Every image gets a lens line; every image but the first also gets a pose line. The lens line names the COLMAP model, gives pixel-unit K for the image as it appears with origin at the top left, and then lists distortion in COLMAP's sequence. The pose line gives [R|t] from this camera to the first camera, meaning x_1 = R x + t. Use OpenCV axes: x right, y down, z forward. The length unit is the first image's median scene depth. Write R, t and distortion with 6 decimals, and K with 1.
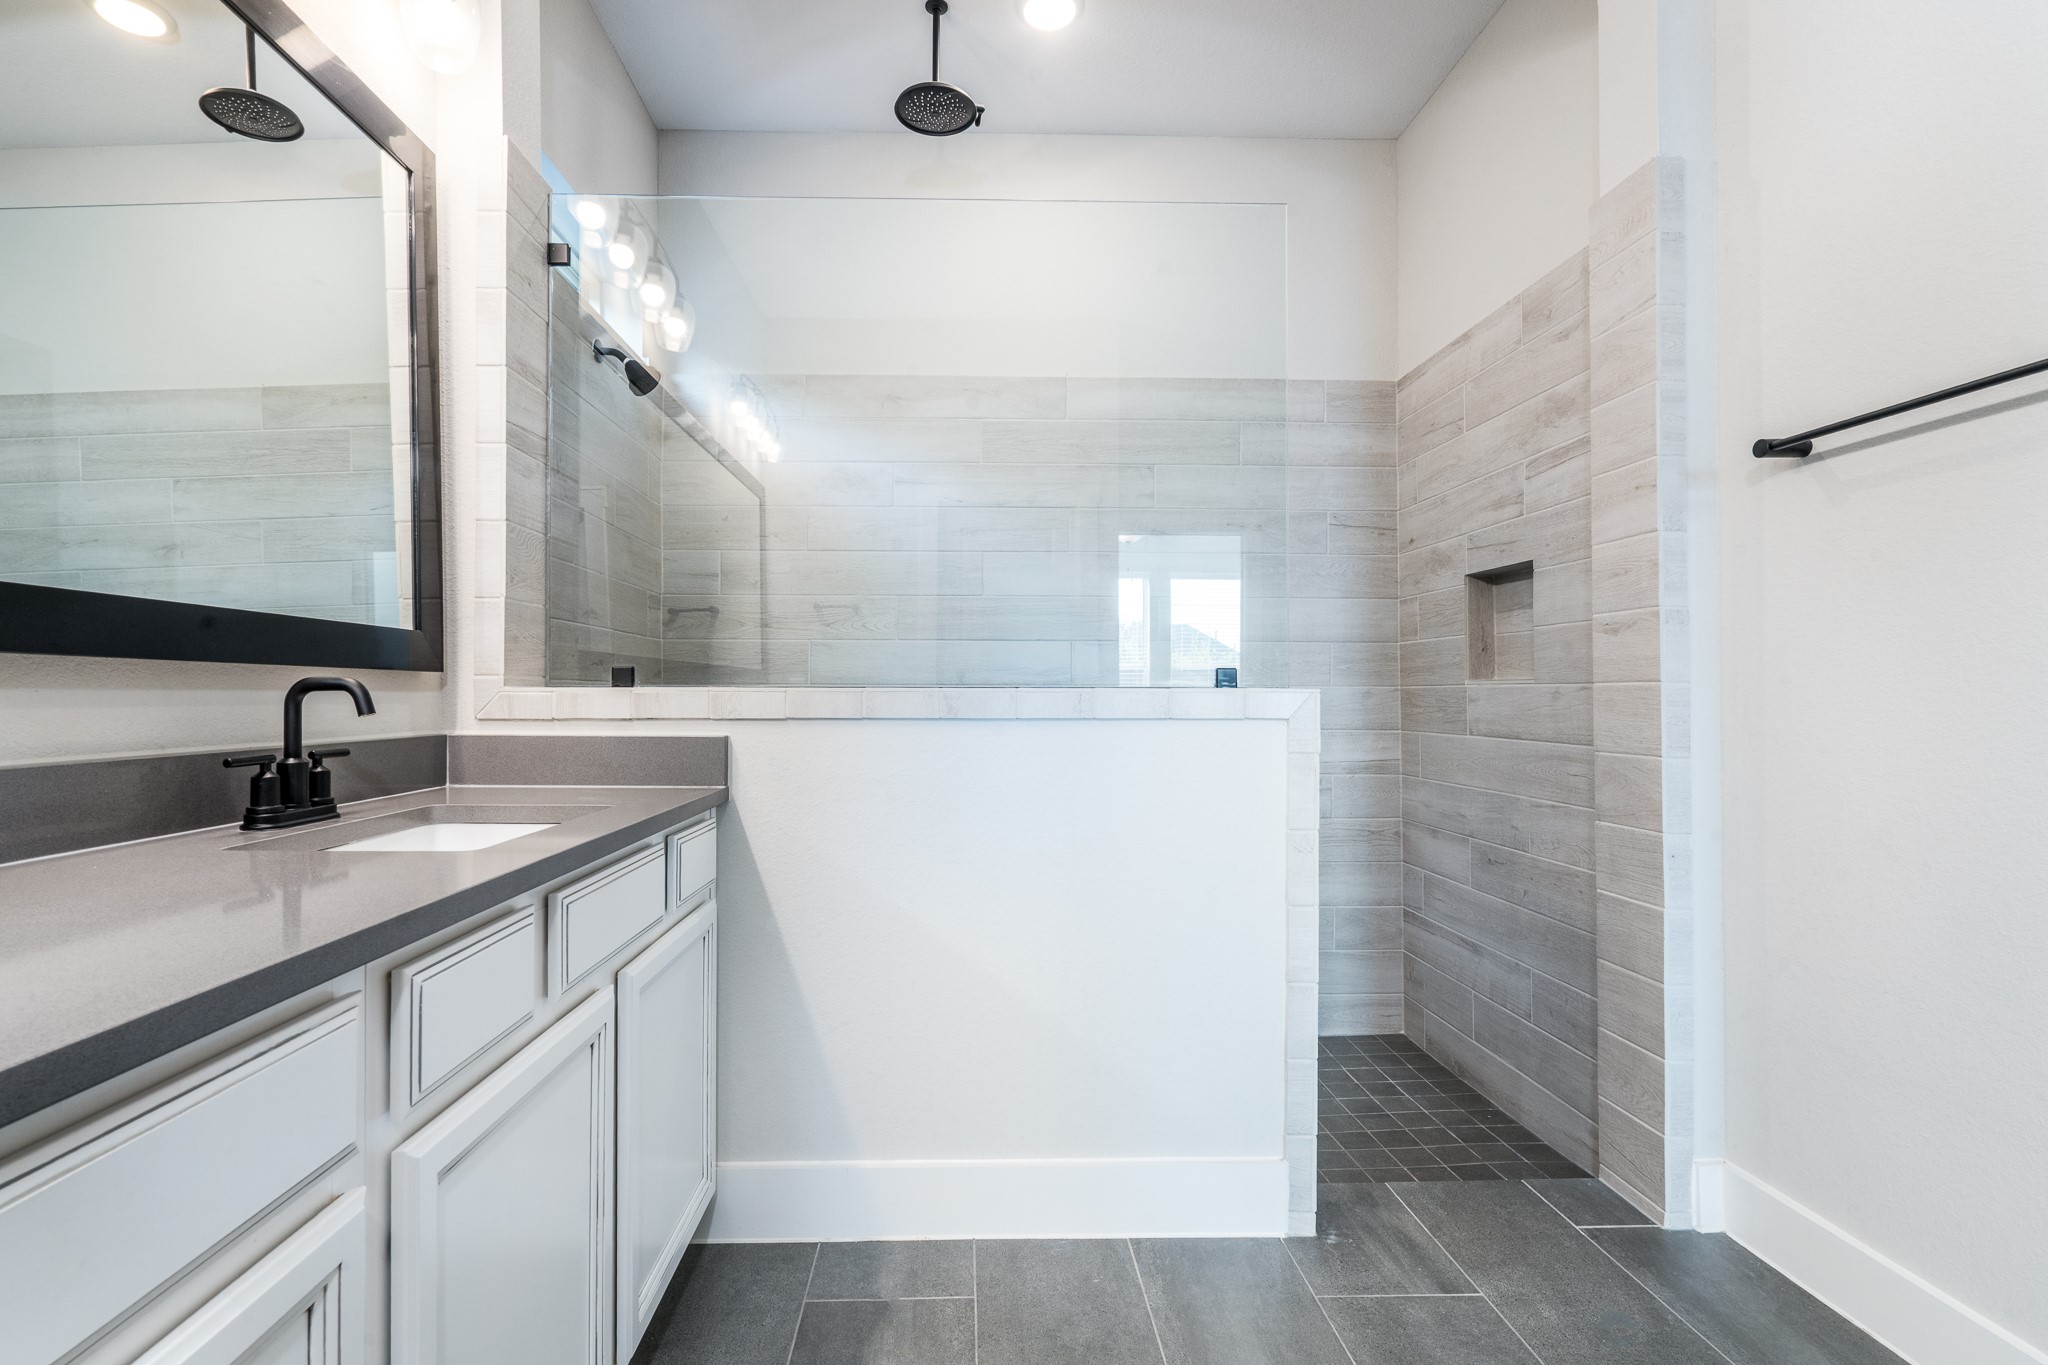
lens RADIAL K [[975.2, 0, 1026.8], [0, 975.2, 685.3], [0, 0, 1]] dist [-0.002904, 0.000443]
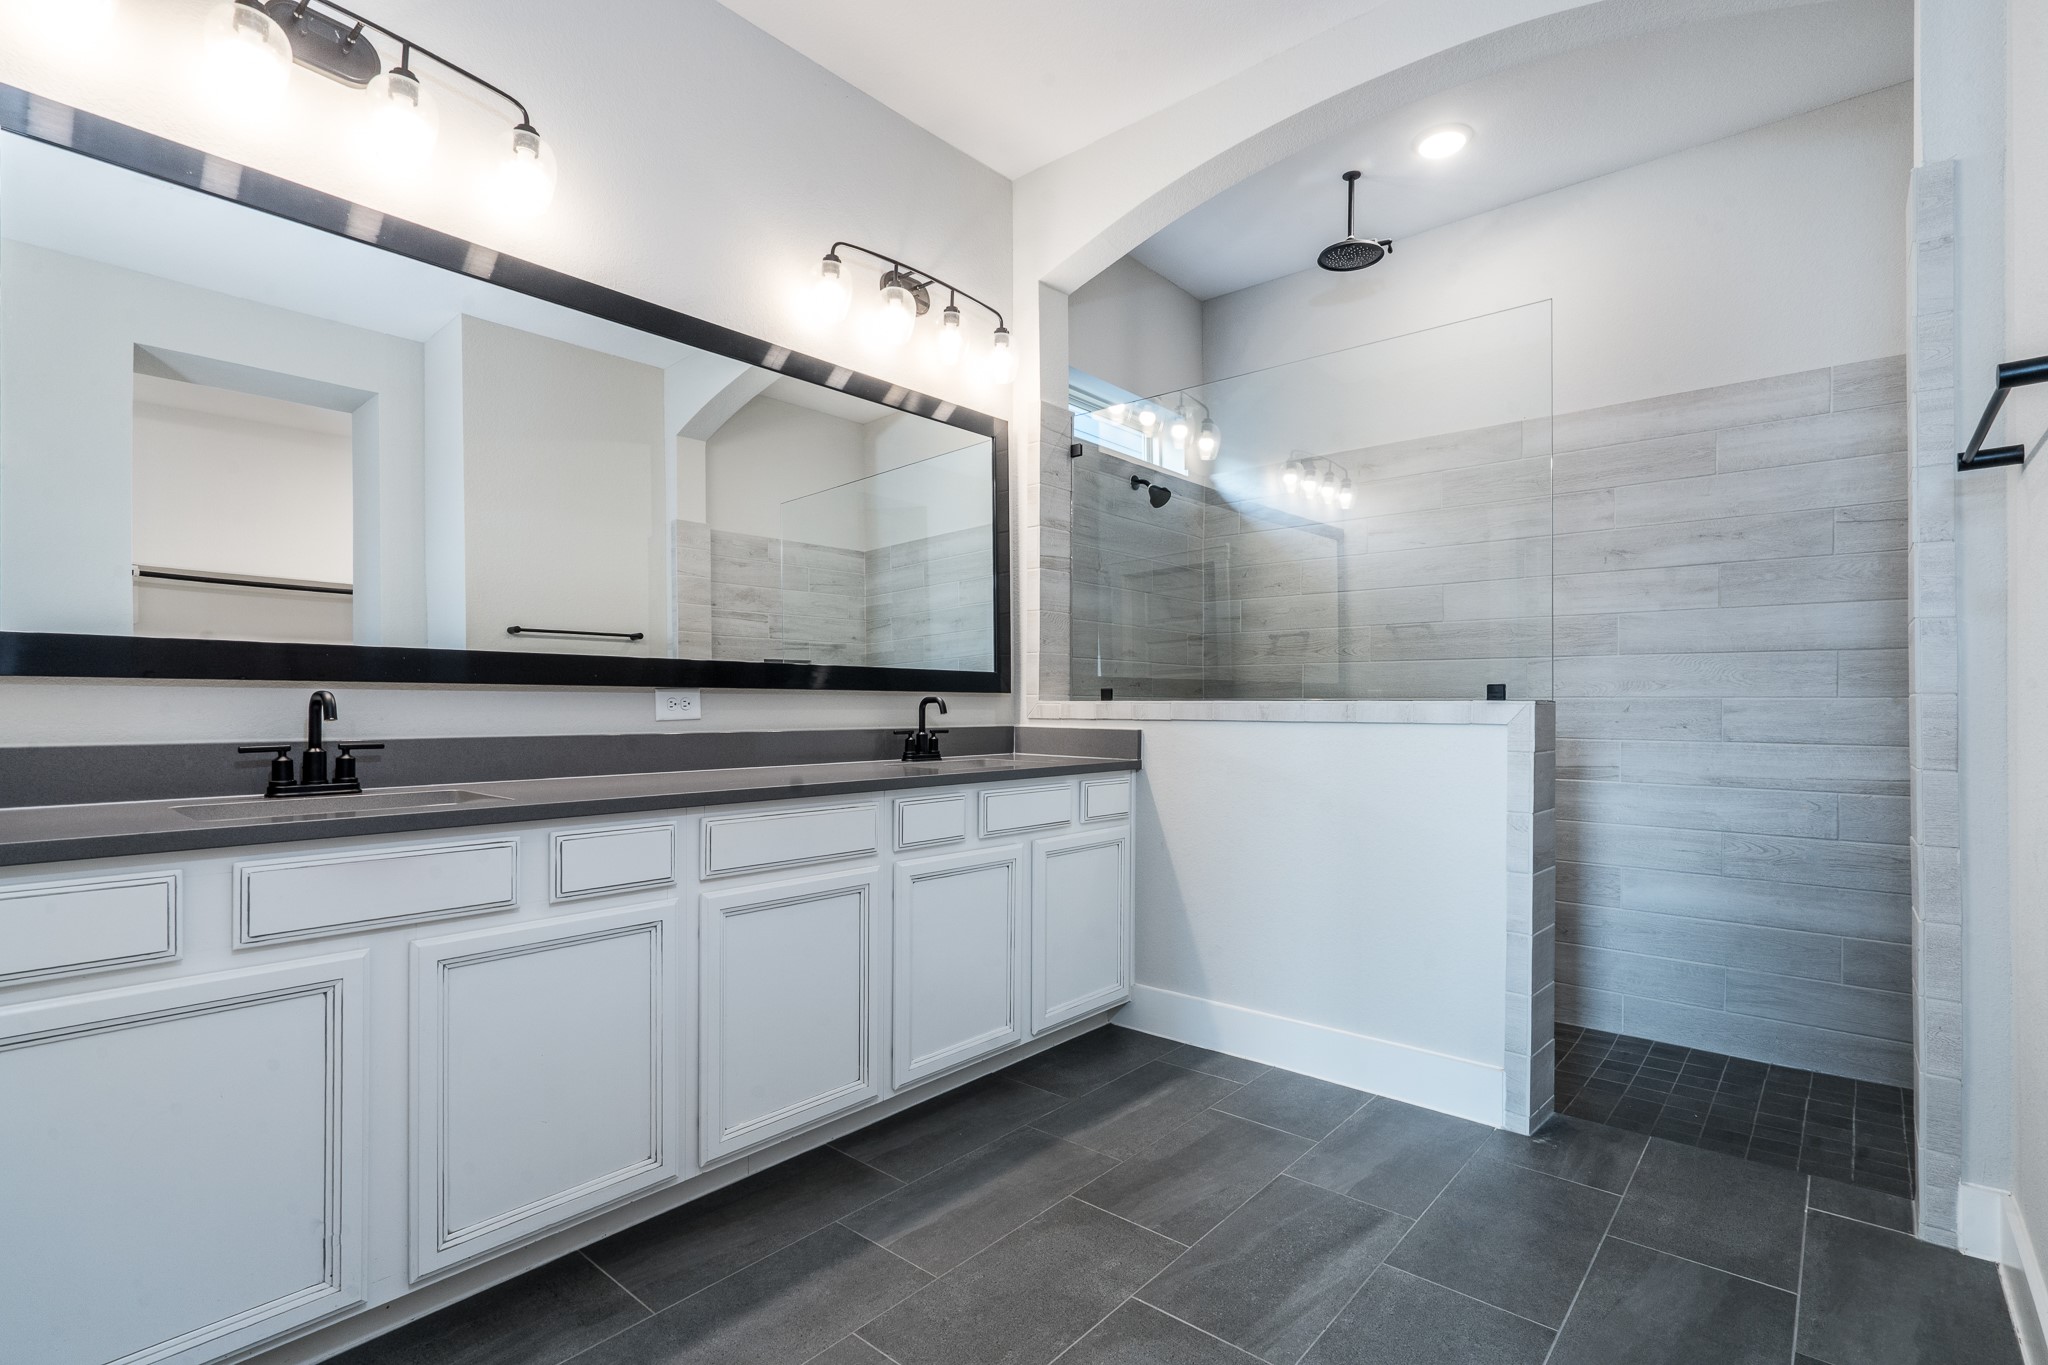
lens RADIAL K [[975.2, 0, 1026.8], [0, 975.2, 685.3], [0, 0, 1]] dist [-0.002904, 0.000443]
pose [[0.742819, -0.012953, -0.669367, 0.653758], [0.004334, 0.999885, -0.014539, -0.001003], [0.669478, 0.007899, 0.742790, -0.365969]]
